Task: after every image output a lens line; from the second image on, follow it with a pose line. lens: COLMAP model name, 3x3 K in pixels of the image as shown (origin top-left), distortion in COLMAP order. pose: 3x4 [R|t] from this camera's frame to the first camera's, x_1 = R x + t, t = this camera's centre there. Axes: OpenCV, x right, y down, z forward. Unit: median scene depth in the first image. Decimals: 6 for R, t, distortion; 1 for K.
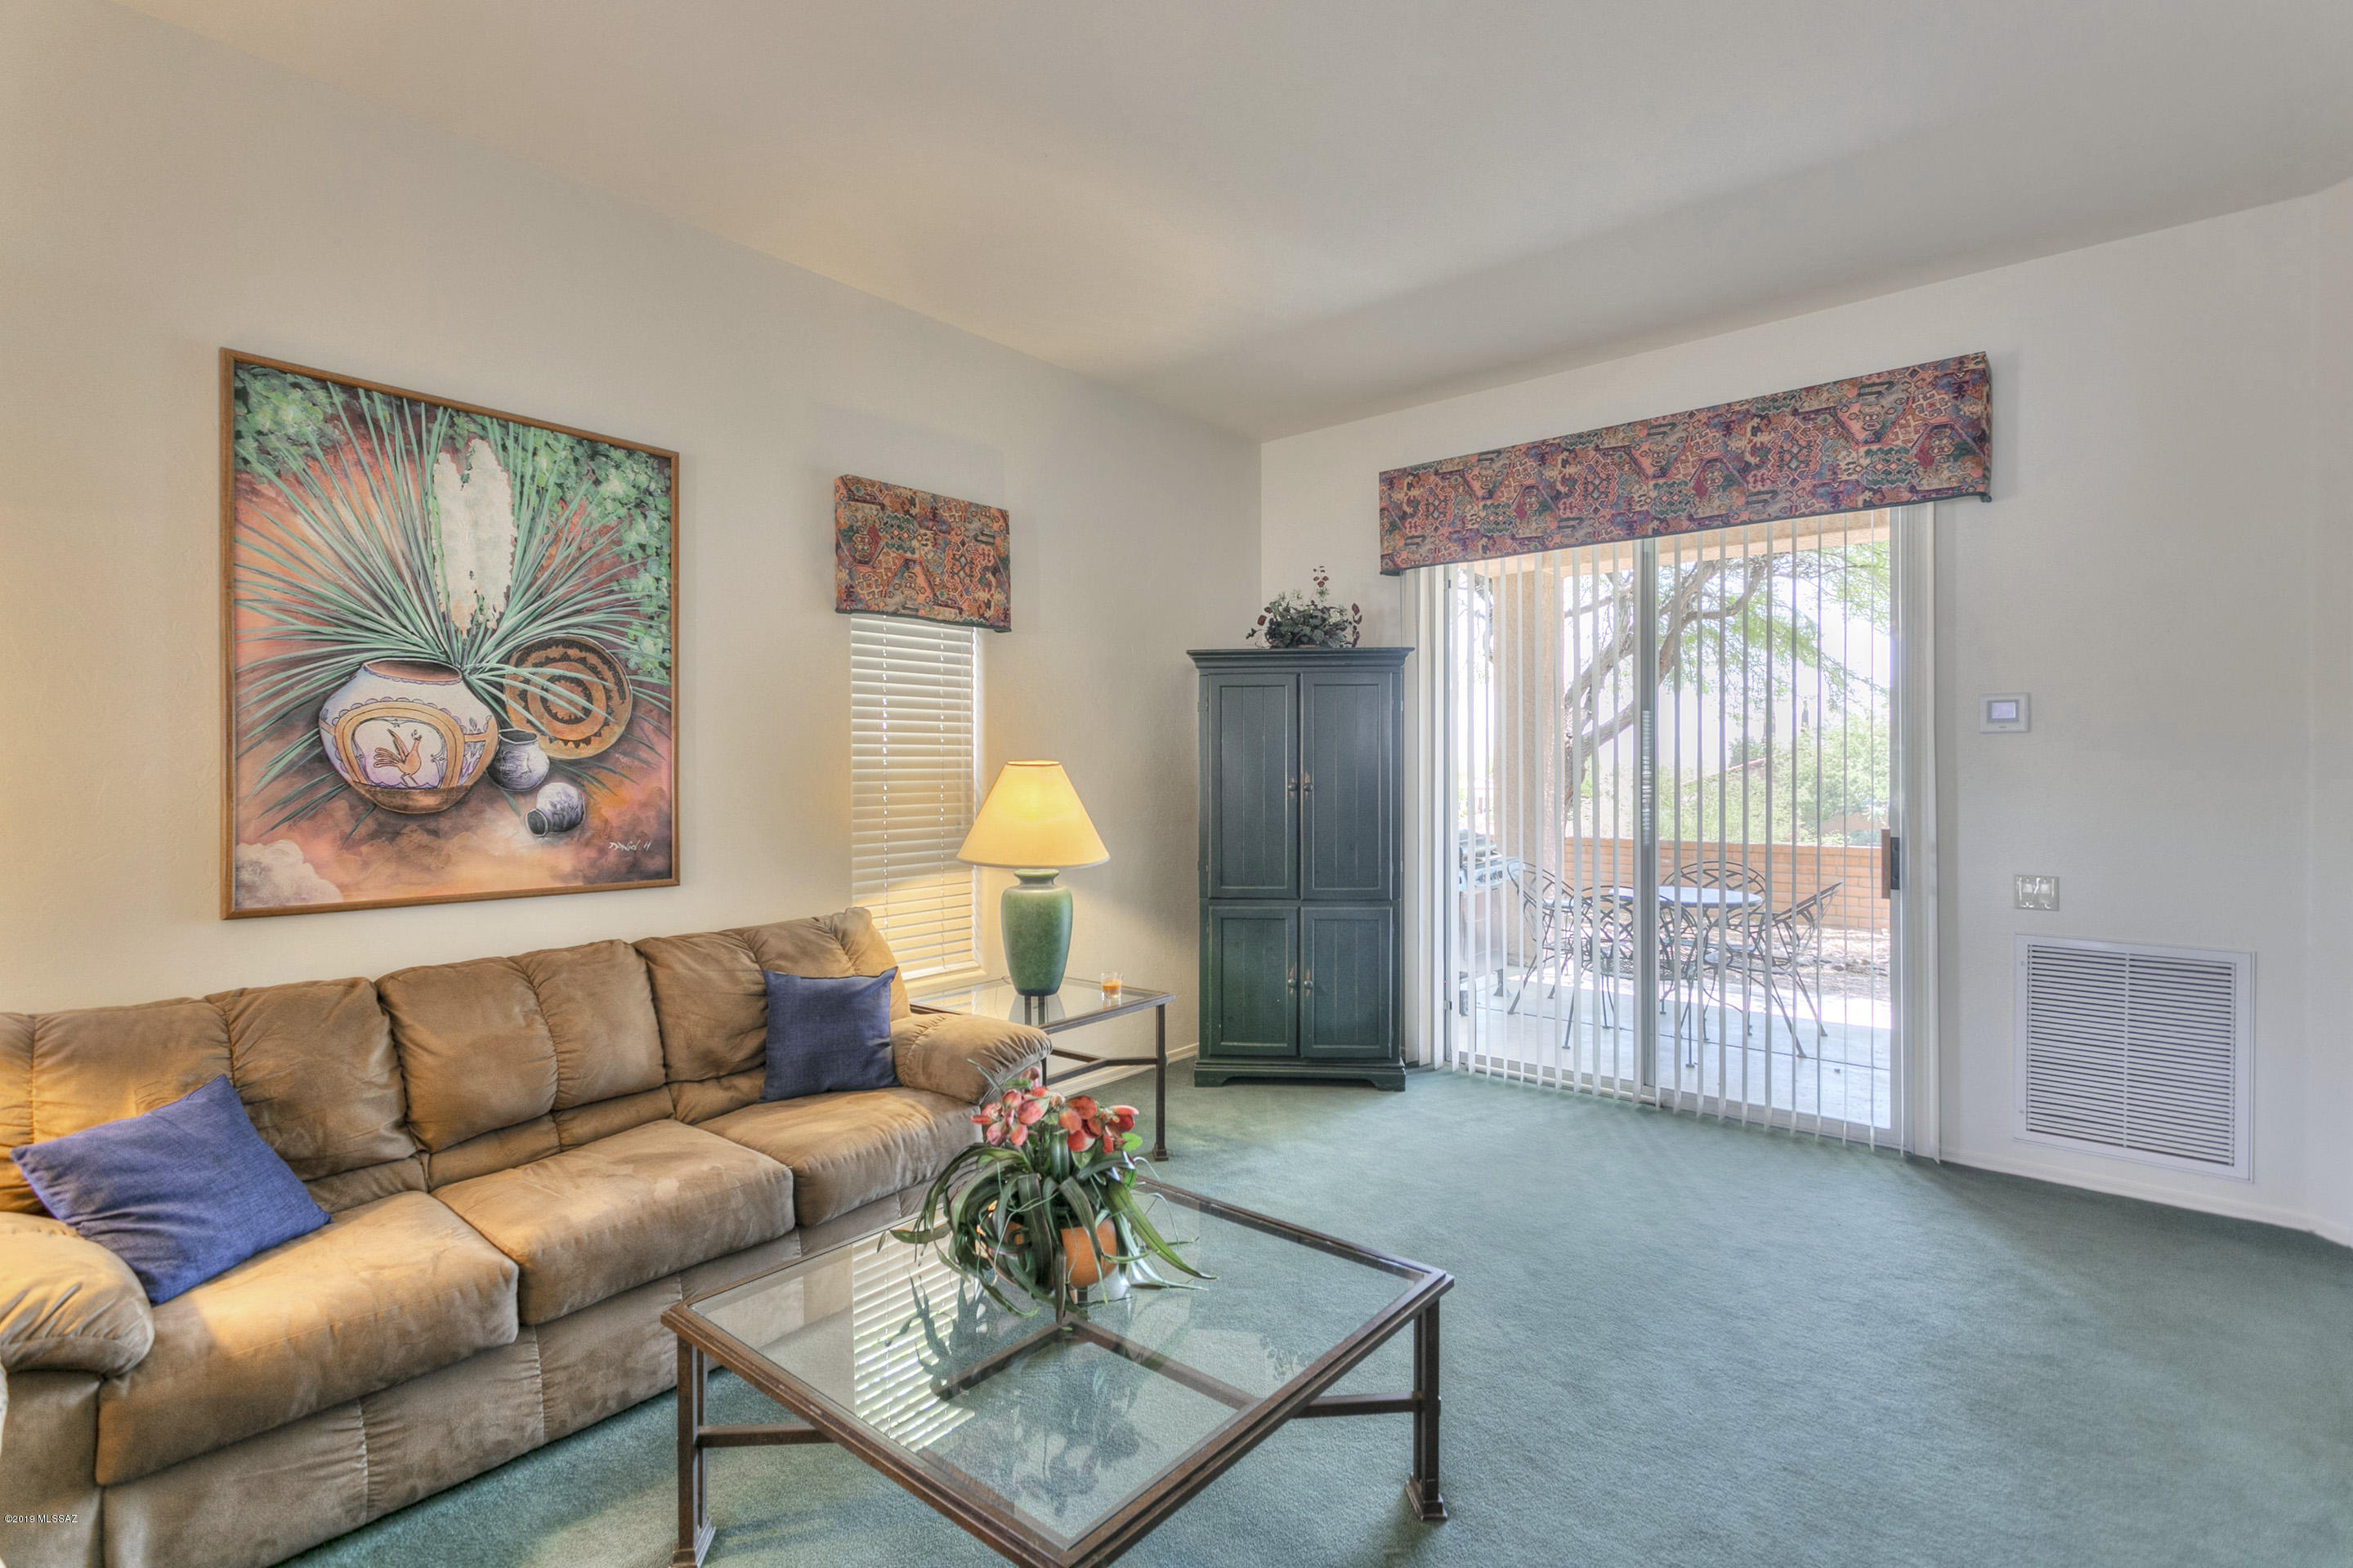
lens RADIAL K [[1105.7, 0, 1176.0], [0, 1105.7, 772.2], [0, 0, 1]] dist [0.010708, 0.000408]
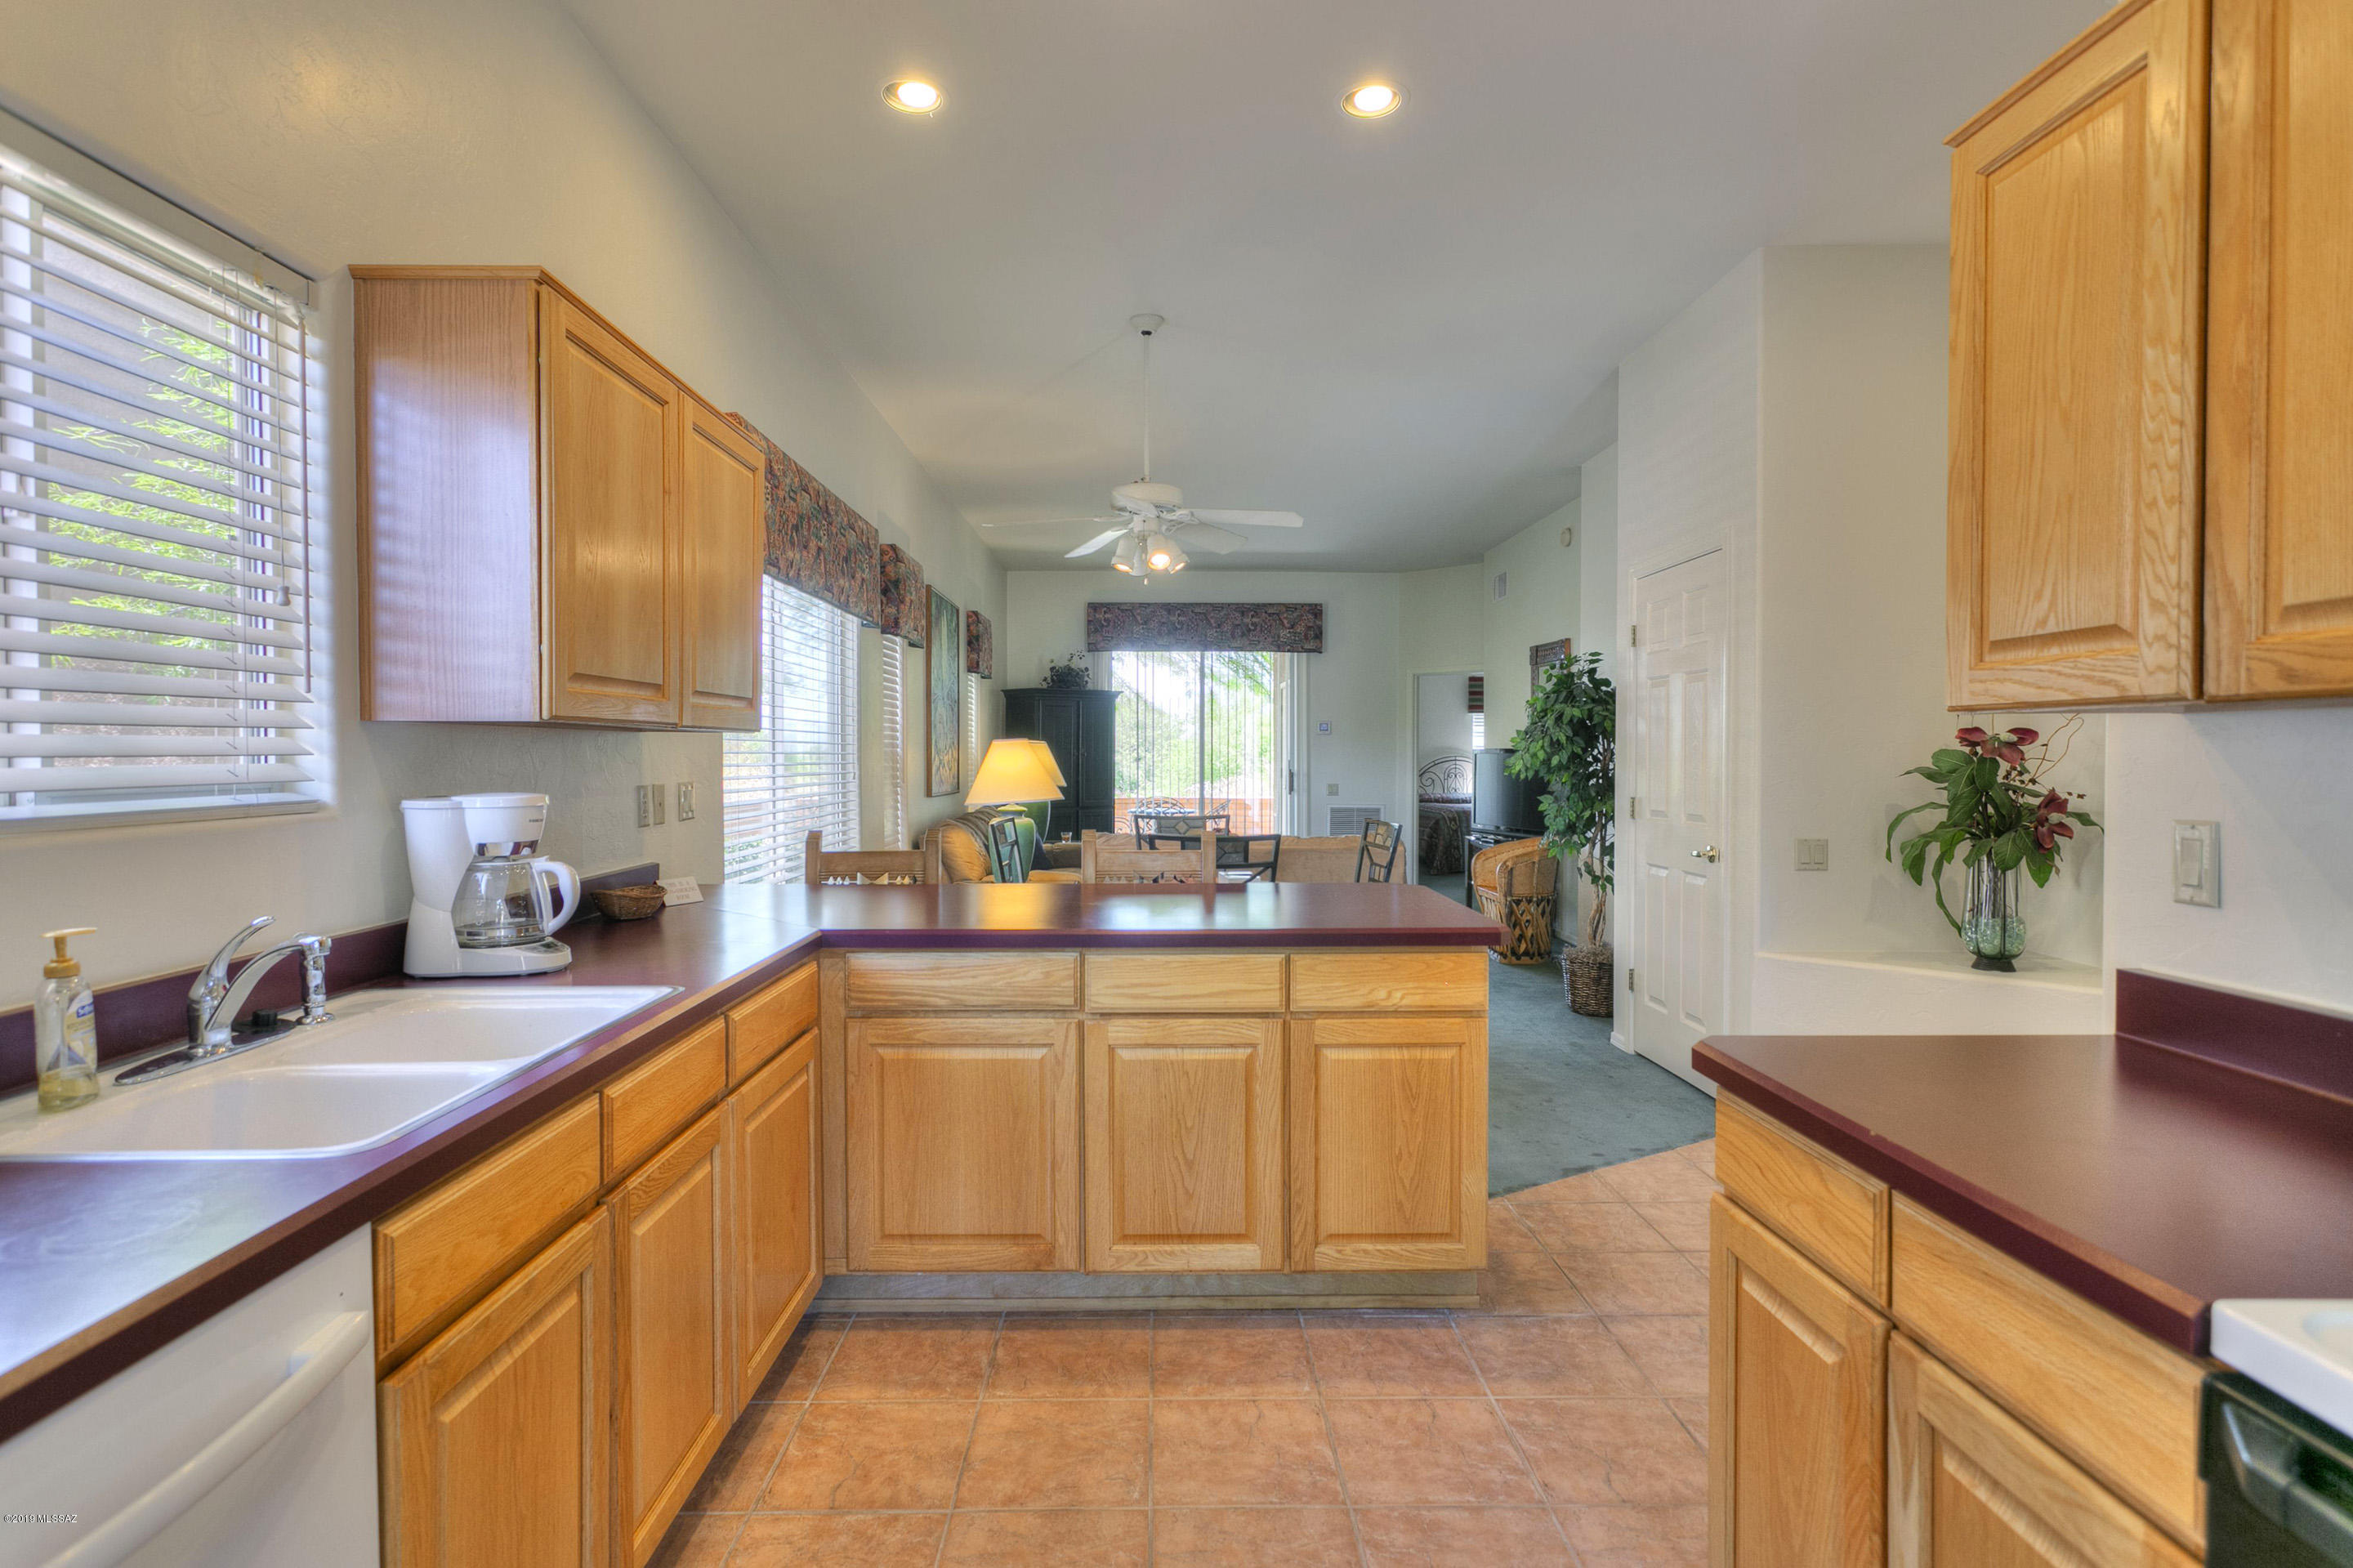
lens RADIAL K [[1169.6, 0, 1184.0], [0, 1169.6, 777.8], [0, 0, 1]] dist [0.002010, 0.001036]
pose [[0.723877, -0.012202, 0.689821, -1.867872], [0.002828, 0.999888, 0.014719, 0.035072], [-0.689923, -0.008704, 0.723830, -1.092975]]
